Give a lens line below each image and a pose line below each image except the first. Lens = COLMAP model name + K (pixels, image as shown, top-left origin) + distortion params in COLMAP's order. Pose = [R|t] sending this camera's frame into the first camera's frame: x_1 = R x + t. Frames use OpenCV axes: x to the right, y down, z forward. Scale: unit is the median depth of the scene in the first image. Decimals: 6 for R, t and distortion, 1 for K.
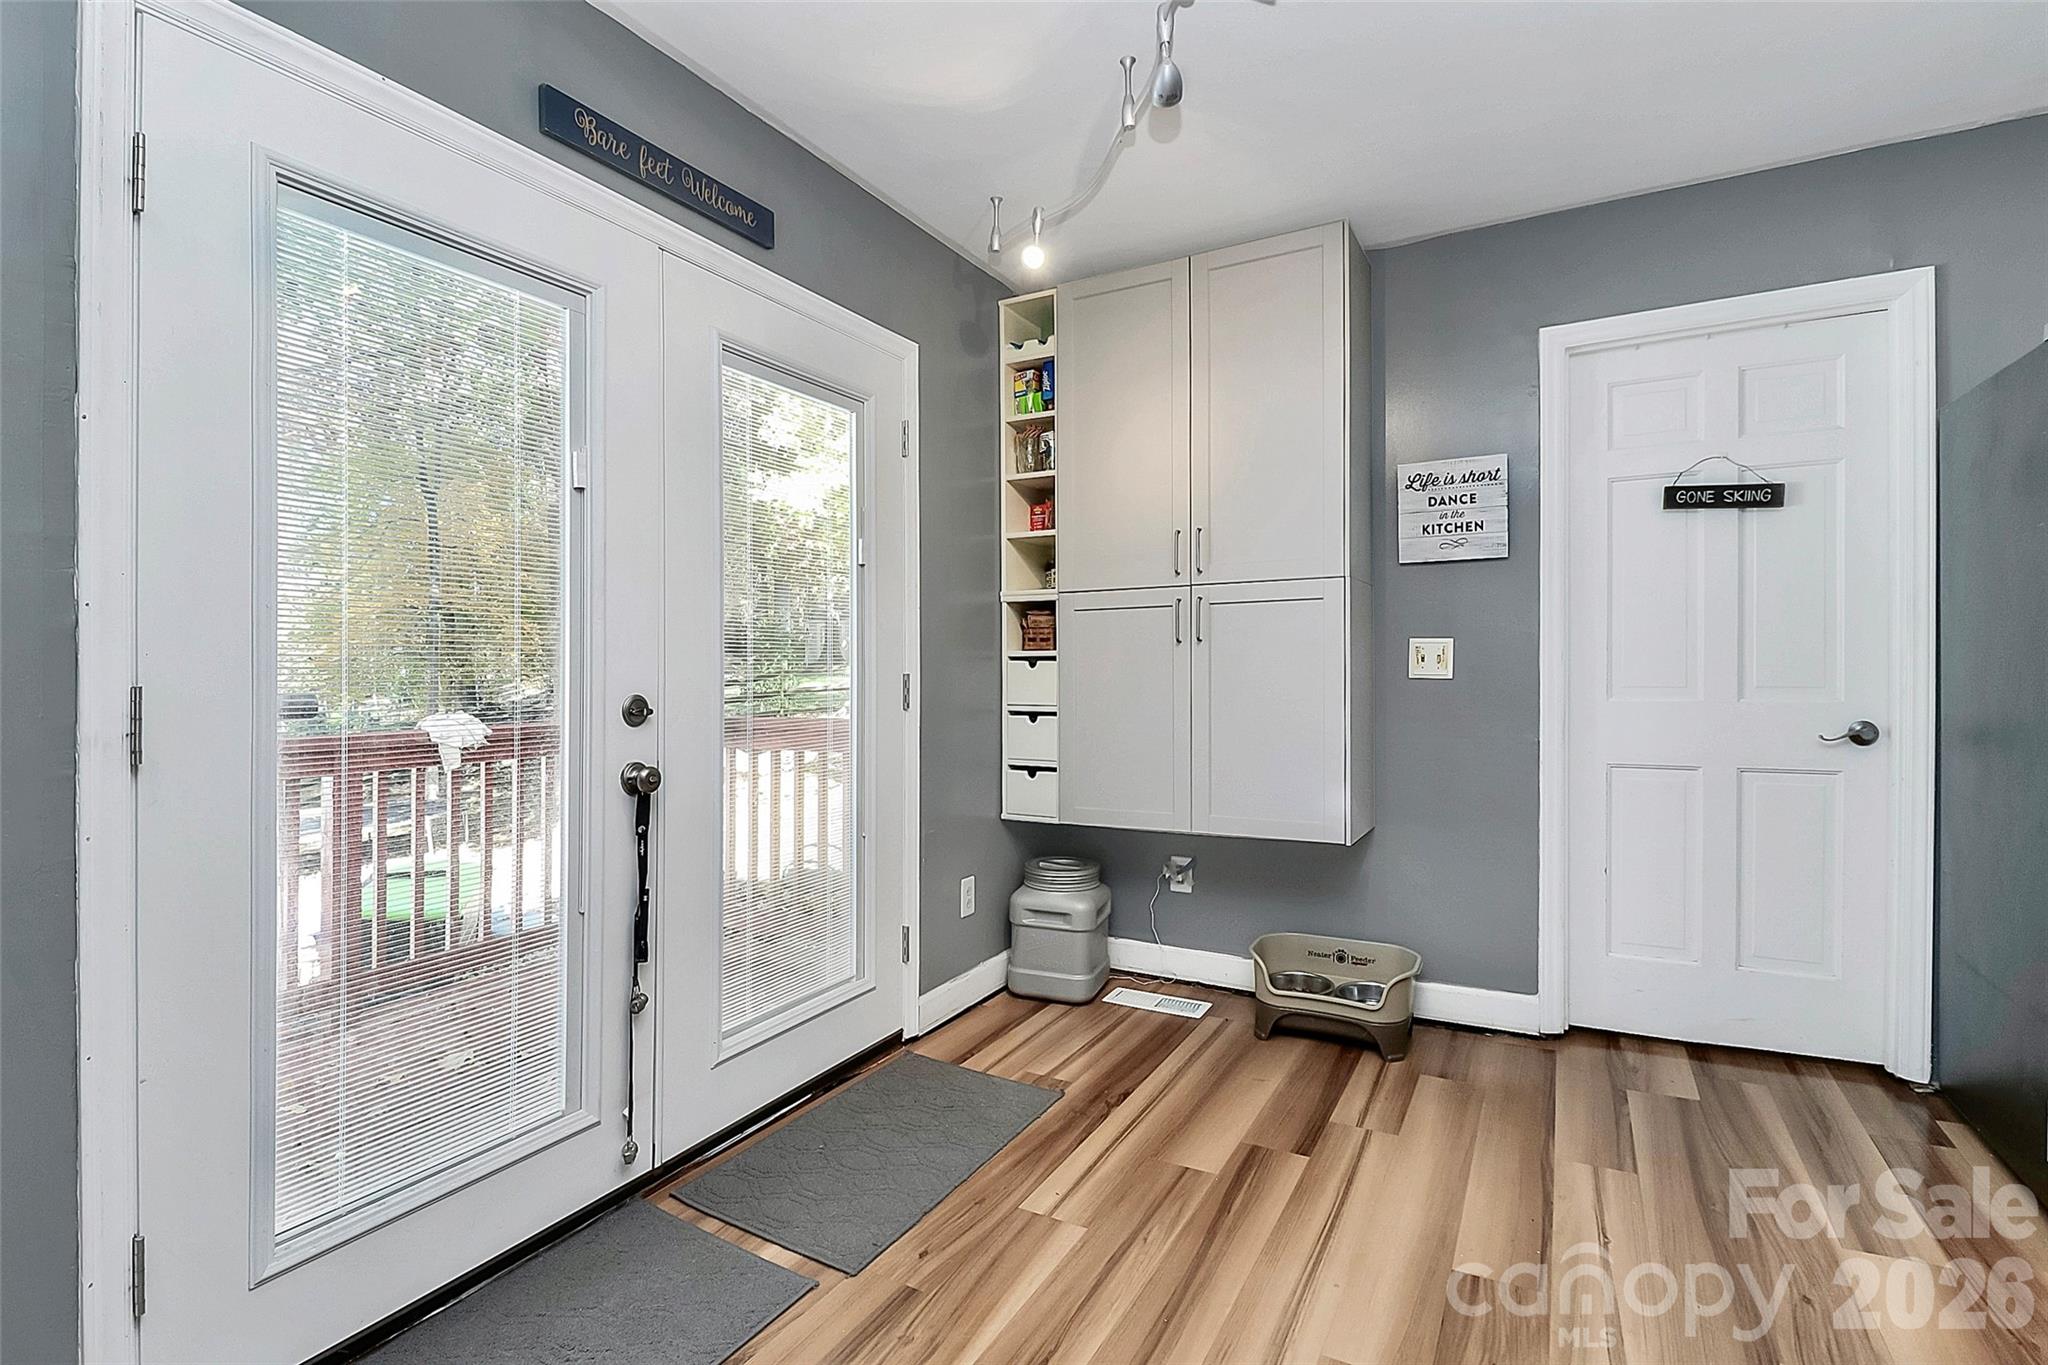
lens RADIAL K [[964.7, 0, 1024.9], [0, 964.7, 673.8], [0, 0, 1]] dist [0.008935, -0.018362]
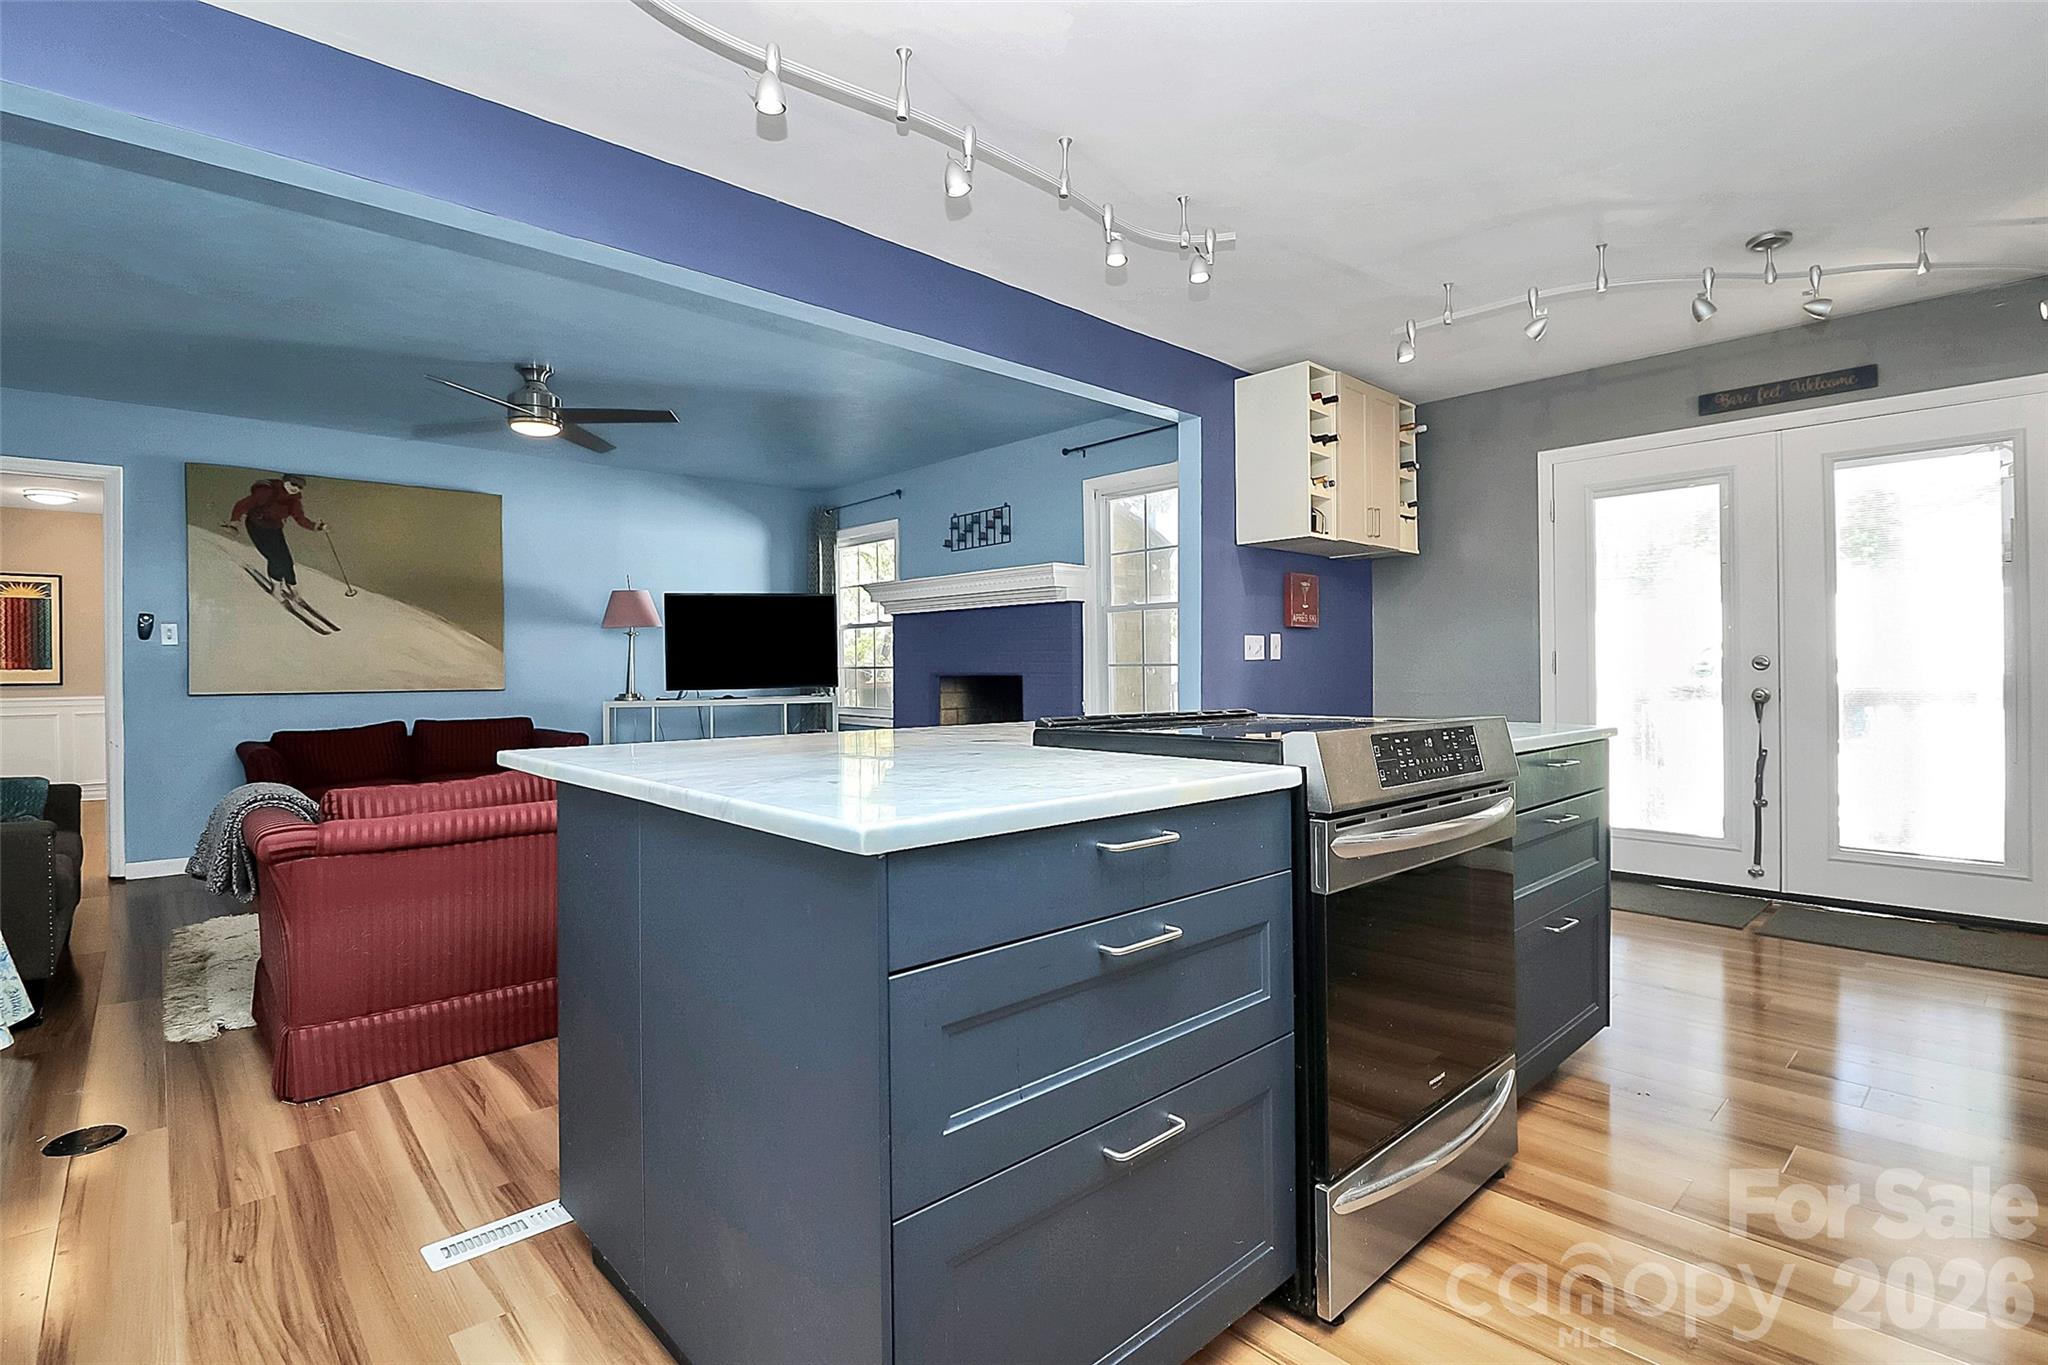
lens RADIAL K [[956.7, 0, 1024.0], [0, 956.7, 682.5], [0, 0, 1]] dist [0.002384, -0.010649]
pose [[-0.323107, 0.028341, -0.945938, 1.377198], [0.011511, 0.999595, 0.026017, 0.005030], [0.946292, -0.002482, -0.323302, 0.104022]]
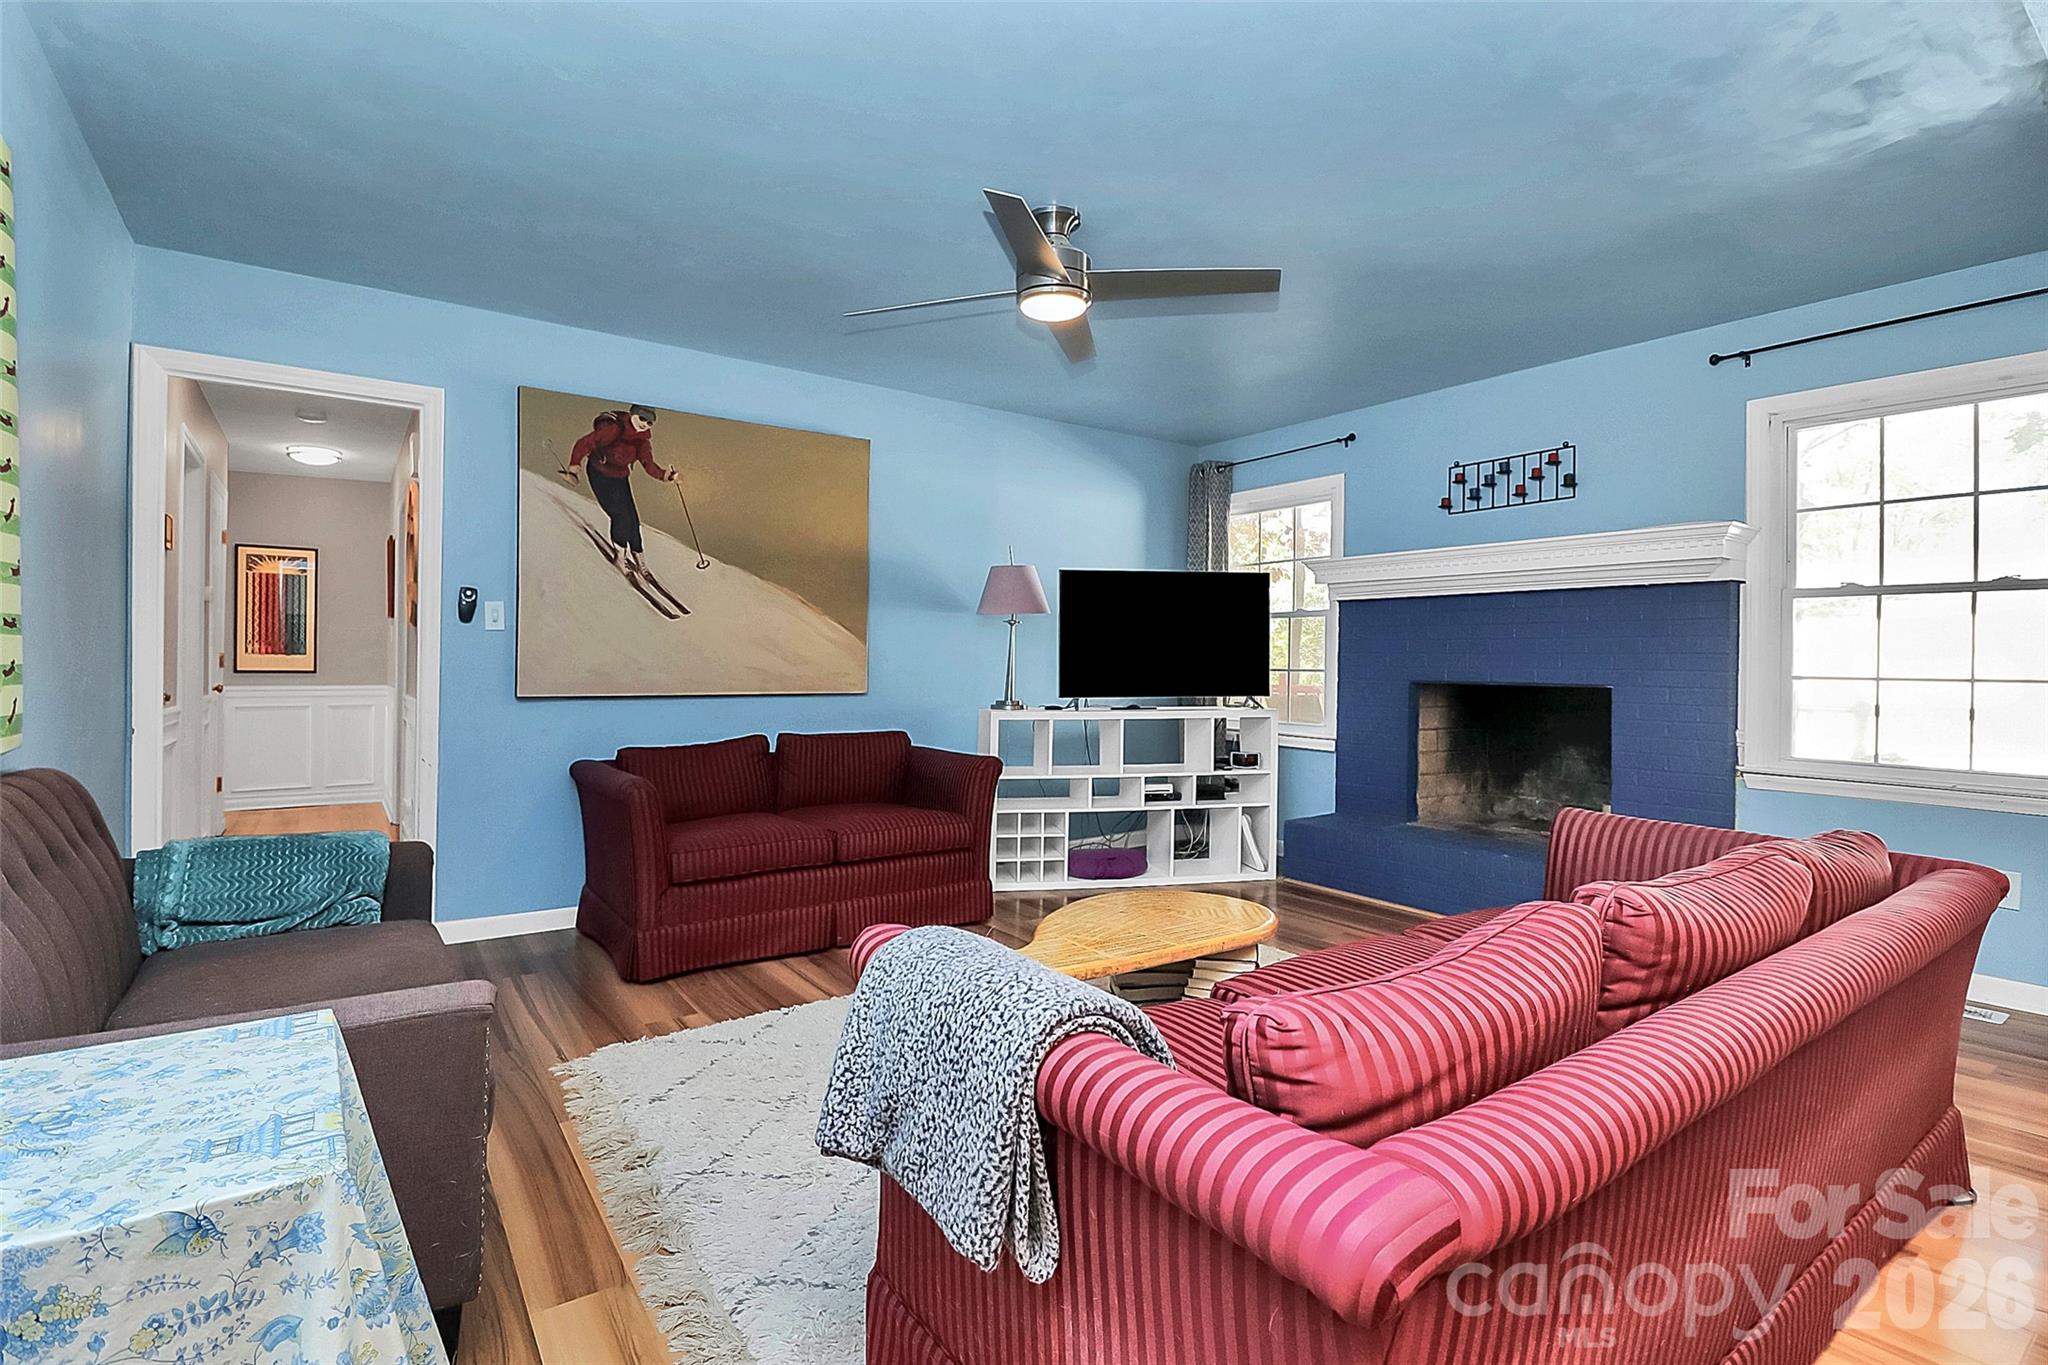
lens RADIAL K [[964.7, 0, 1024.9], [0, 964.7, 673.8], [0, 0, 1]] dist [0.008935, -0.018362]
pose [[-0.437926, 0.019214, -0.898806, 1.118222], [-0.003719, 0.999724, 0.023184, -0.008837], [0.899003, 0.013496, -0.437734, -0.665672]]
